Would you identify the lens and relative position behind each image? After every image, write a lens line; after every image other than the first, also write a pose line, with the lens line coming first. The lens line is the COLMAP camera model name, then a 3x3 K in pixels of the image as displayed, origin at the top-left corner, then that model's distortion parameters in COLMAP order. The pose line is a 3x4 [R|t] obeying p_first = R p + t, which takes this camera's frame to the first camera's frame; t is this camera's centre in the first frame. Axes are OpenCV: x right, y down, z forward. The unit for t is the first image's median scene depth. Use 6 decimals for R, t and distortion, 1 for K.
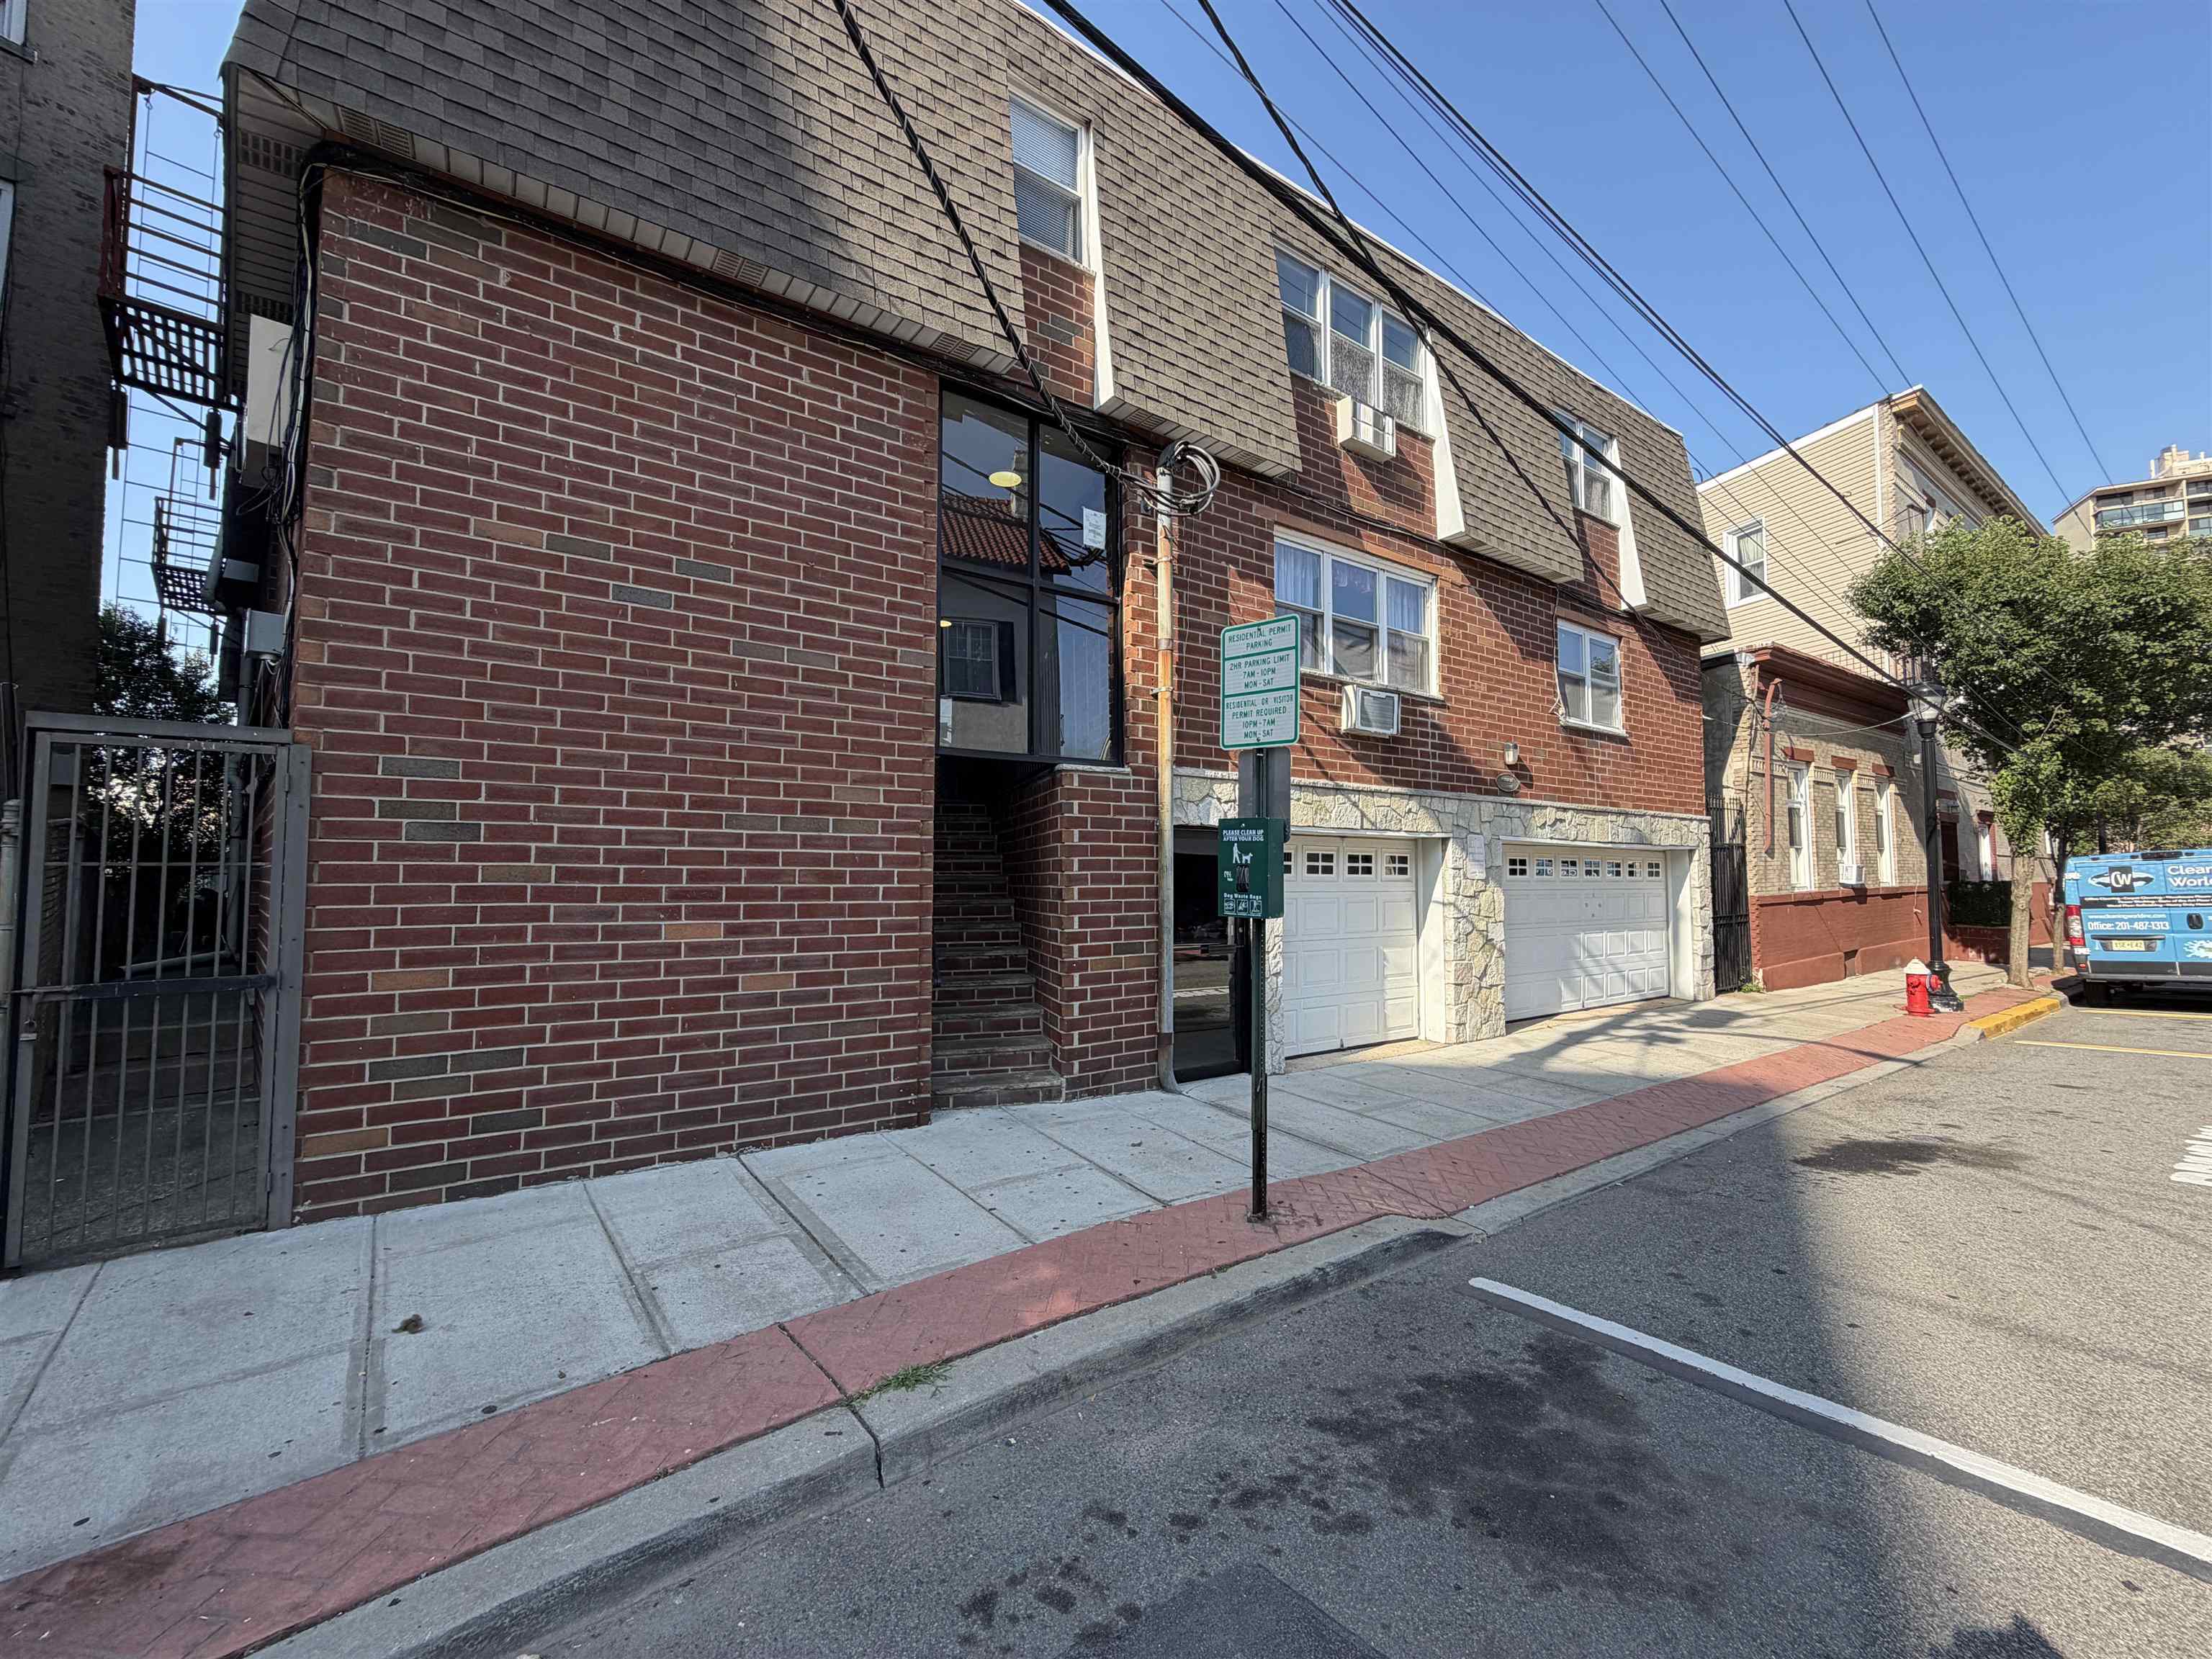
lens RADIAL K [[886.4, 0, 1105.4], [0, 886.4, 833.7], [0, 0, 1]] dist [-0.001619, 0.001026]
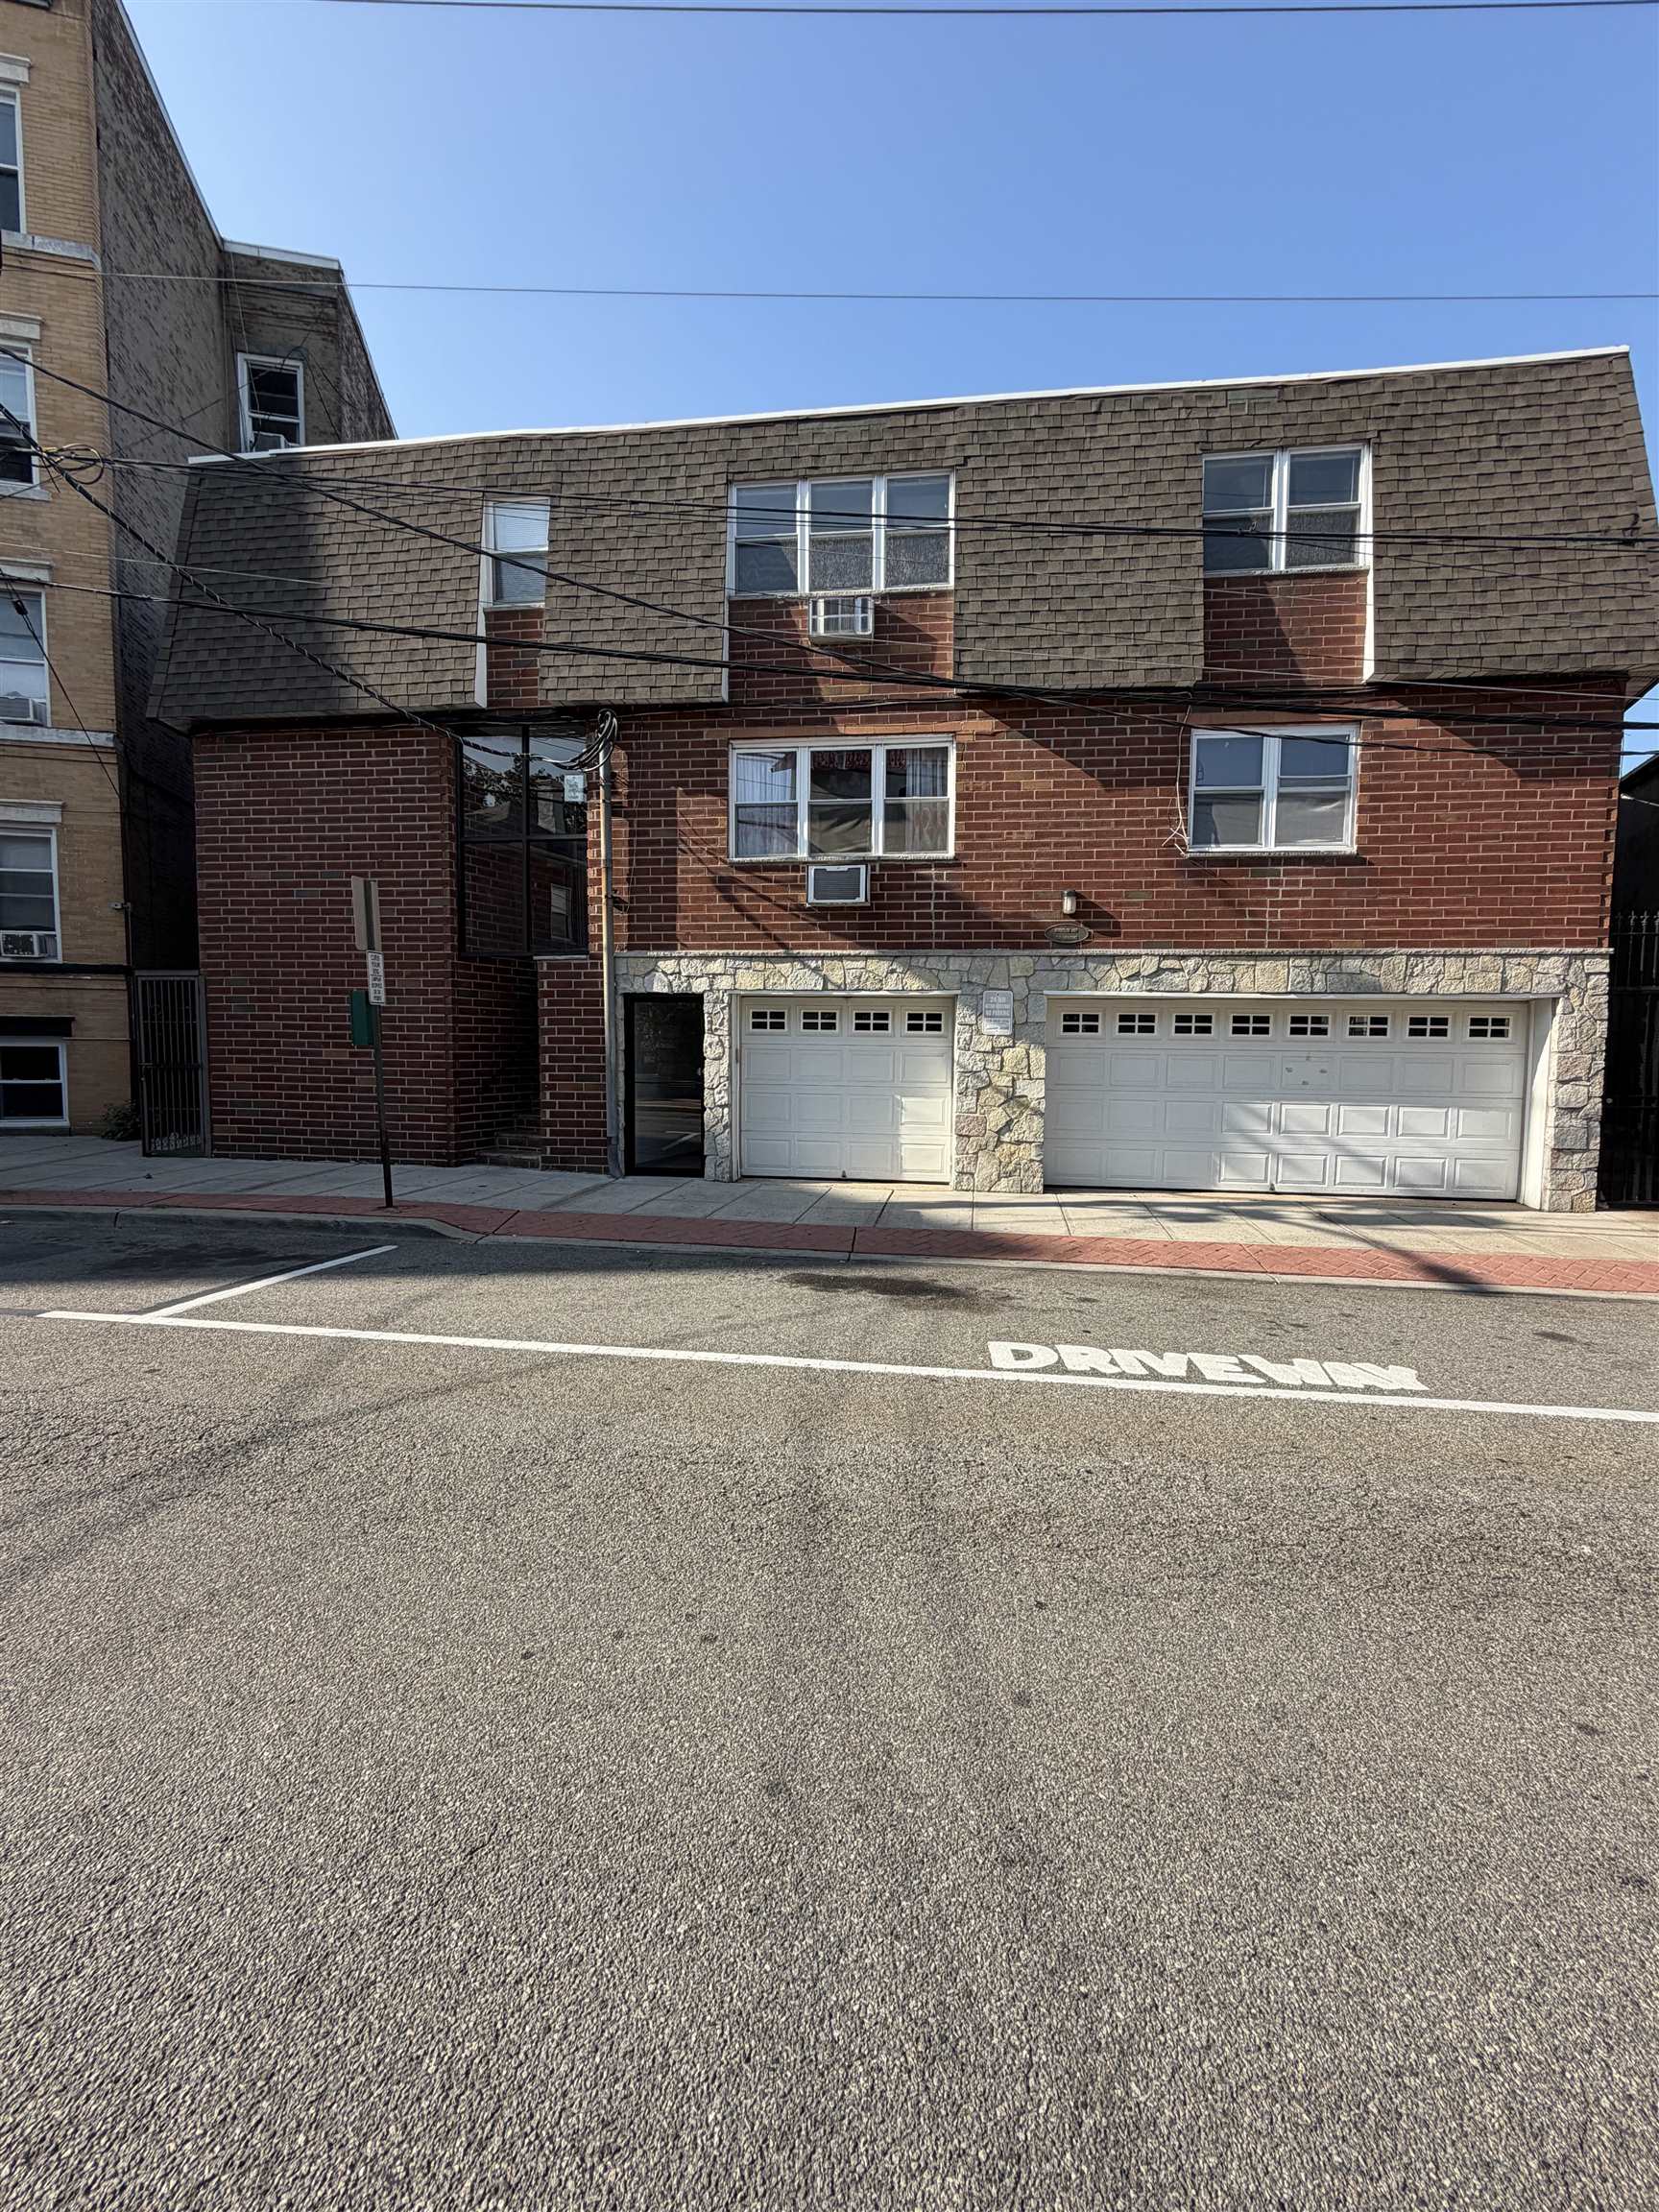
lens RADIAL K [[886.4, 0, 831.0], [0, 886.4, 1105.7], [0, 0, 1]] dist [-0.001619, 0.001026]
pose [[0.742427, 0.054175, -0.667733, 1.085482], [0.023175, 0.994051, 0.106418, 0.021850], [0.669526, -0.094482, 0.736755, 0.142189]]
